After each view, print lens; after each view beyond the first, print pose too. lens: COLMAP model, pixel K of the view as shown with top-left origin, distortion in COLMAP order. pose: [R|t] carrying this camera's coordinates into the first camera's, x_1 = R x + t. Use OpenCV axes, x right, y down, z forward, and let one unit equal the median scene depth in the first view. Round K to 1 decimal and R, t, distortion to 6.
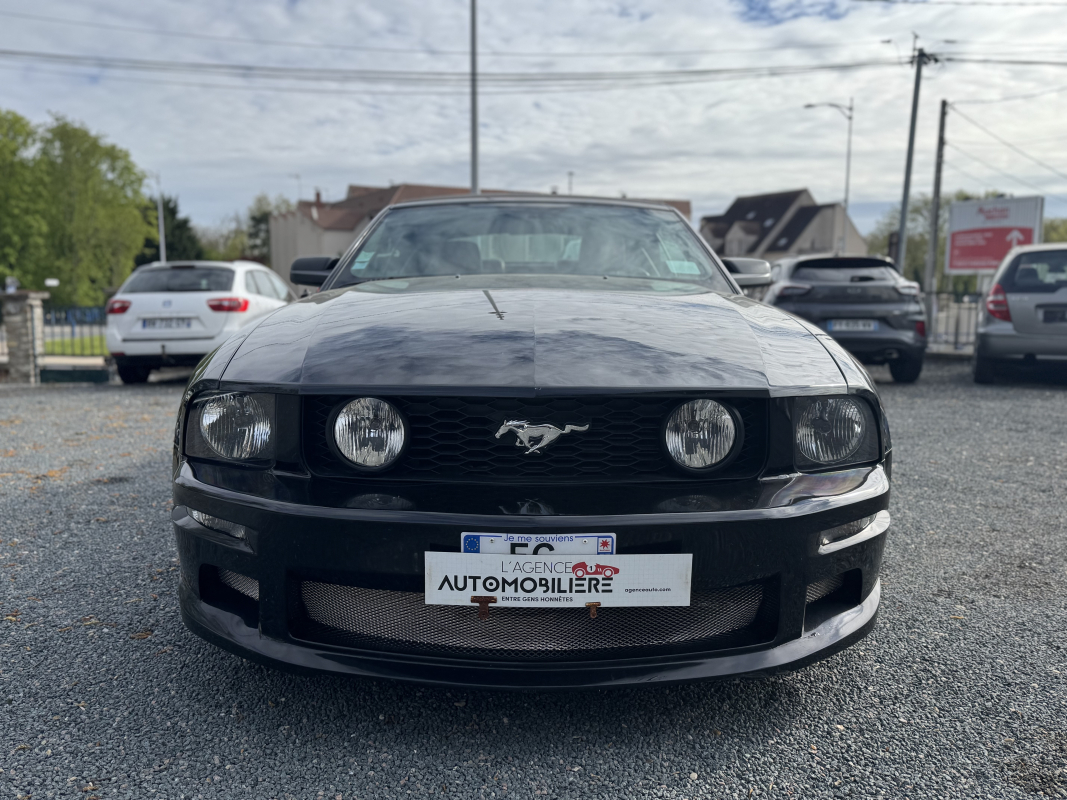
lens RADIAL K [[859.0, 0, 535.2], [0, 859.0, 406.4], [0, 0, 1]] dist [0.040516, -0.049023]
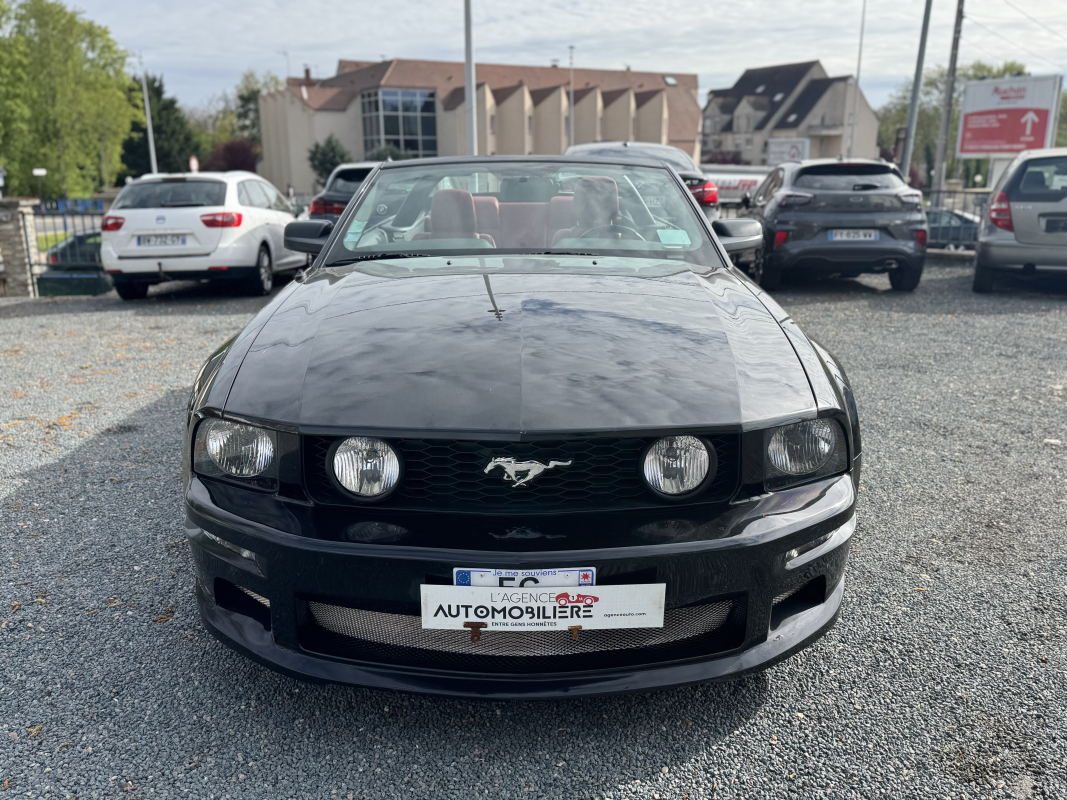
lens RADIAL K [[859.0, 0, 535.2], [0, 859.0, 406.4], [0, 0, 1]] dist [0.040516, -0.049023]
pose [[0.999966, -0.007844, -0.002424, 0.010892], [0.008098, 0.991007, 0.133563, -0.100473], [0.001354, -0.133578, 0.991037, -0.026618]]
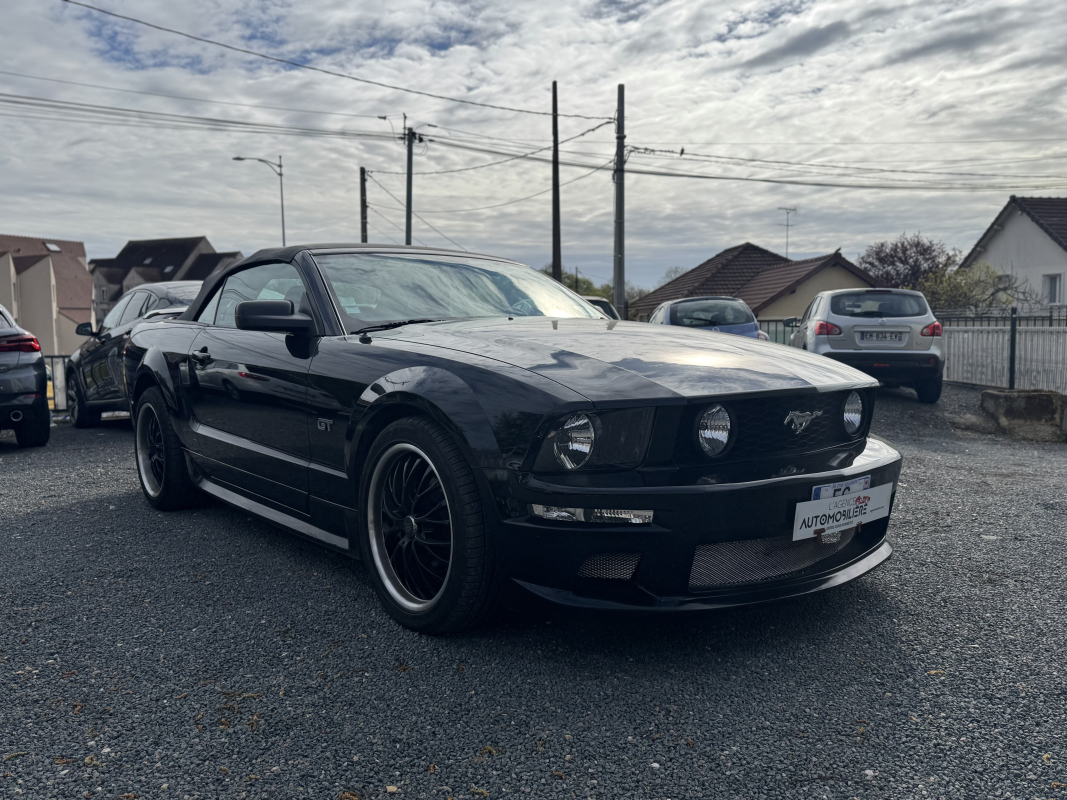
lens RADIAL K [[854.7, 0, 526.8], [0, 854.7, 404.8], [0, 0, 1]] dist [0.048744, -0.084349]
pose [[0.786252, -0.067944, 0.614160, -0.694141], [0.102025, 0.994569, -0.020585, 0.001551], [-0.609425, 0.078844, 0.788913, 0.059074]]
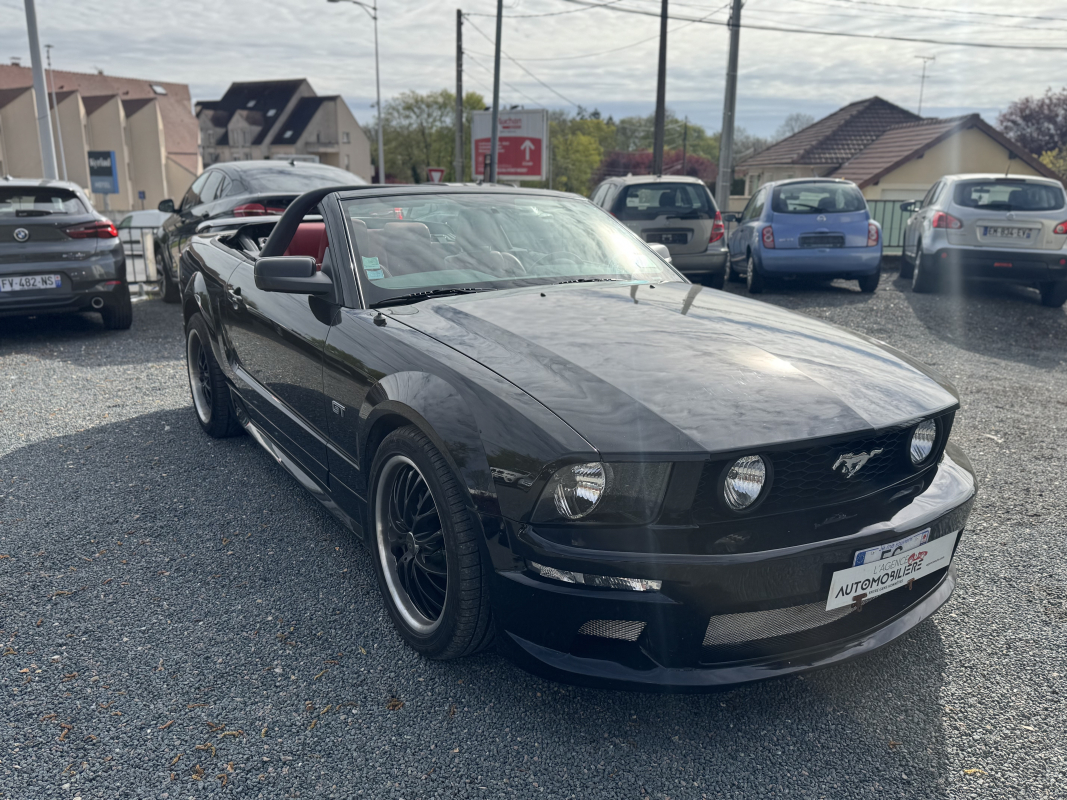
lens RADIAL K [[854.7, 0, 526.8], [0, 854.7, 404.8], [0, 0, 1]] dist [0.048744, -0.084349]
pose [[0.853432, -0.129335, 0.504902, -0.563410], [0.067948, 0.988064, 0.138250, -0.141044], [-0.516756, -0.083680, 0.852033, 0.087838]]
